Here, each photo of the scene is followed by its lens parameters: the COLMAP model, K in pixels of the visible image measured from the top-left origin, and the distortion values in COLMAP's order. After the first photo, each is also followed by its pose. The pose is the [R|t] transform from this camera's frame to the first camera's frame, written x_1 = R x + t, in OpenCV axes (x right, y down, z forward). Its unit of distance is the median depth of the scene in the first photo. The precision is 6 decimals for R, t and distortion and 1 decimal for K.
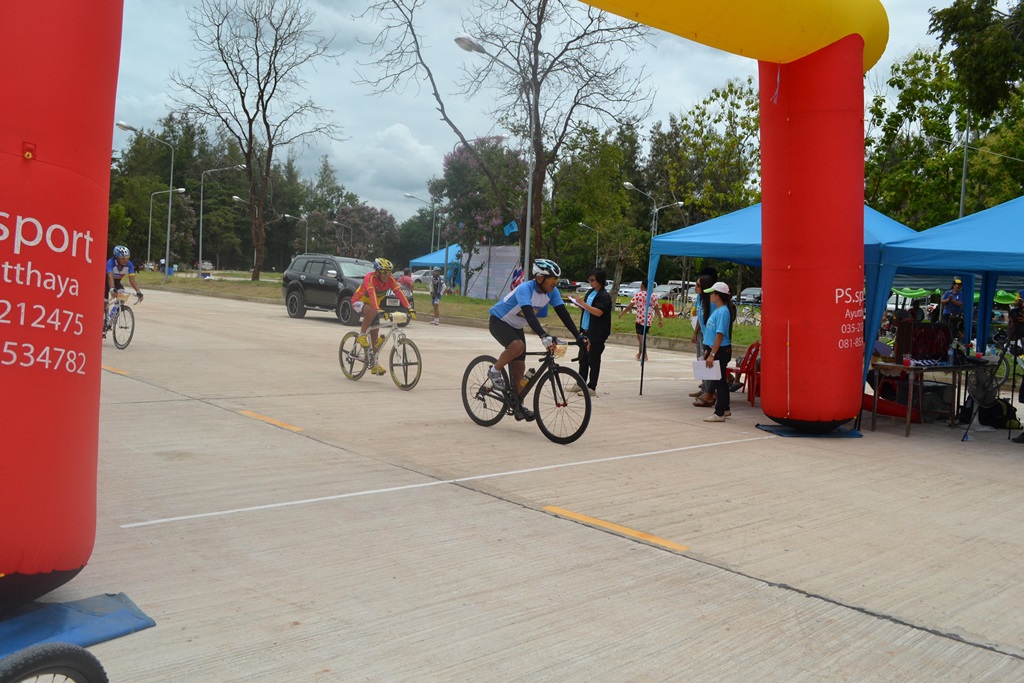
lens RADIAL K [[900.5, 0, 509.1], [0, 900.5, 355.5], [0, 0, 1]] dist [-0.079409, 0.016436]
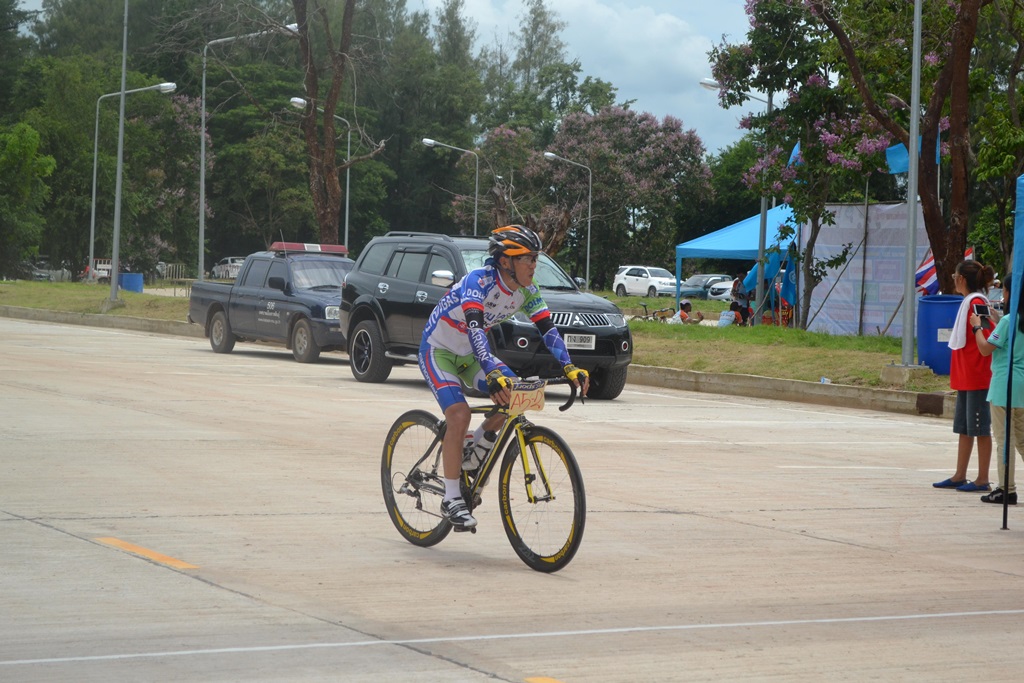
lens RADIAL K [[2352.2, 0, 505.5], [0, 2352.2, 337.6], [0, 0, 1]] dist [0.037817, 0.037386]
pose [[0.975929, -0.014006, -0.217640, 0.120370], [-0.000585, 0.997764, -0.066835, 0.020434], [0.218089, 0.065354, 0.973738, -0.146084]]
